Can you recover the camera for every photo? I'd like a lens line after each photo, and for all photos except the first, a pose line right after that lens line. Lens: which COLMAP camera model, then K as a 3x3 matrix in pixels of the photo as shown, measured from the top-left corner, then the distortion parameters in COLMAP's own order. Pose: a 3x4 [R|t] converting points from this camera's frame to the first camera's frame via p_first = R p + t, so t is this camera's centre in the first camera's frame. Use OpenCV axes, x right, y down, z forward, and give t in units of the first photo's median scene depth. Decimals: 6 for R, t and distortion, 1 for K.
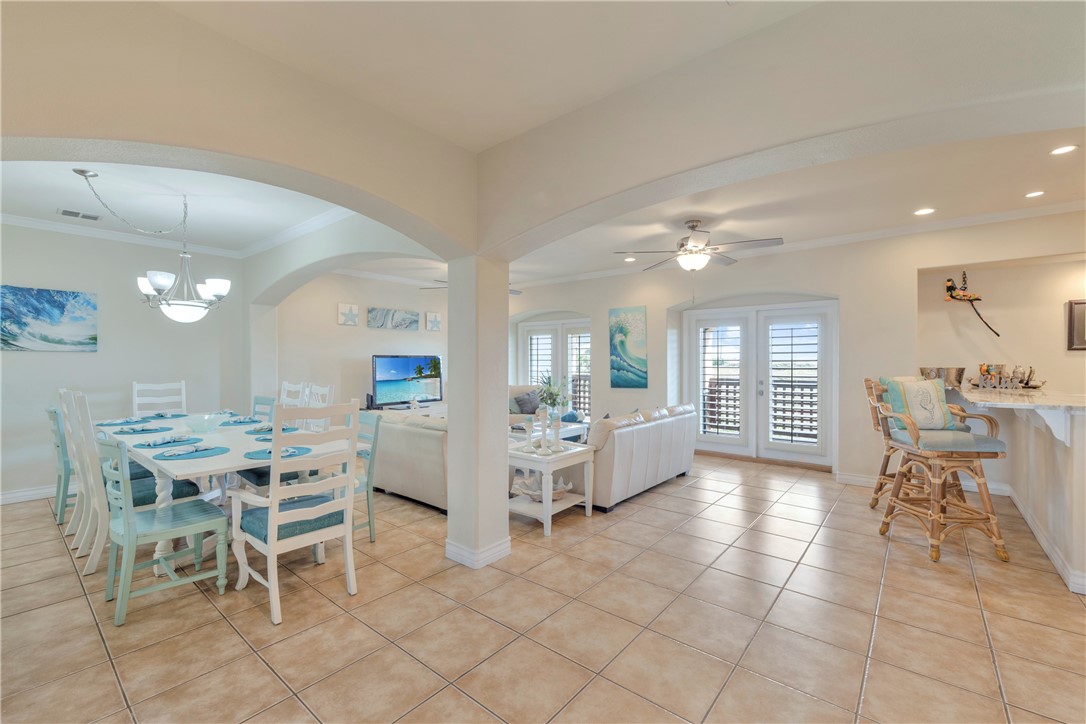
lens RADIAL K [[450.6, 0, 543.0], [0, 450.6, 362.0], [0, 0, 1]] dist [0.000650, 0.000100]
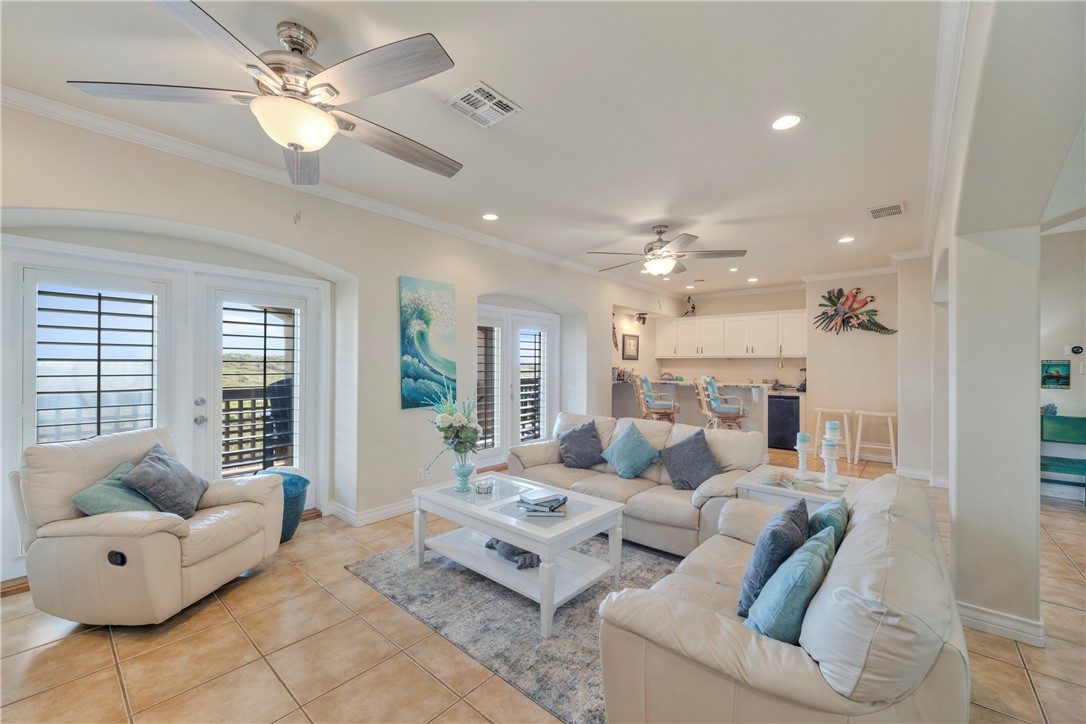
lens RADIAL K [[430.5, 0, 521.3], [0, 430.5, 366.0], [0, 0, 1]] dist [-0.023362, 0.000120]
pose [[0.036682, -0.002604, 0.999324, -0.625155], [-0.002652, 0.999993, 0.002703, -0.002115], [-0.999323, -0.002749, 0.036675, 1.258295]]
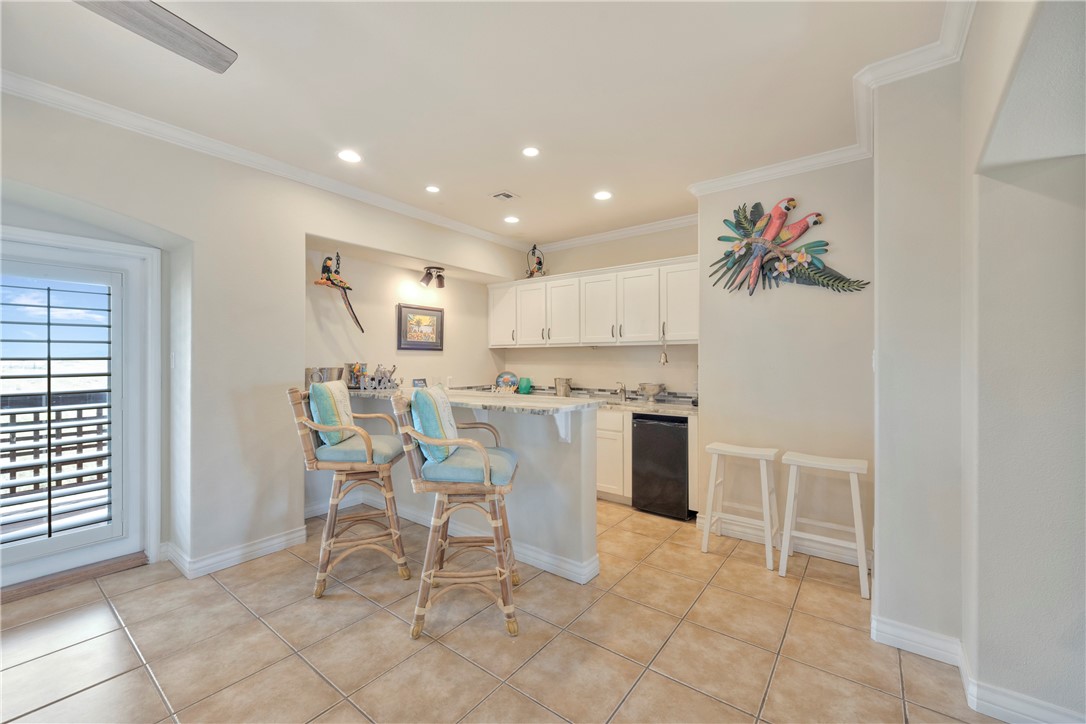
lens RADIAL K [[431.2, 0, 543.0], [0, 431.2, 362.0], [0, 0, 1]] dist [0.007577, 0.000046]
pose [[-0.046845, -0.004505, 0.998892, 0.113943], [0.002348, 0.999987, 0.004620, -0.000187], [-0.998899, 0.002562, -0.046834, 0.649541]]
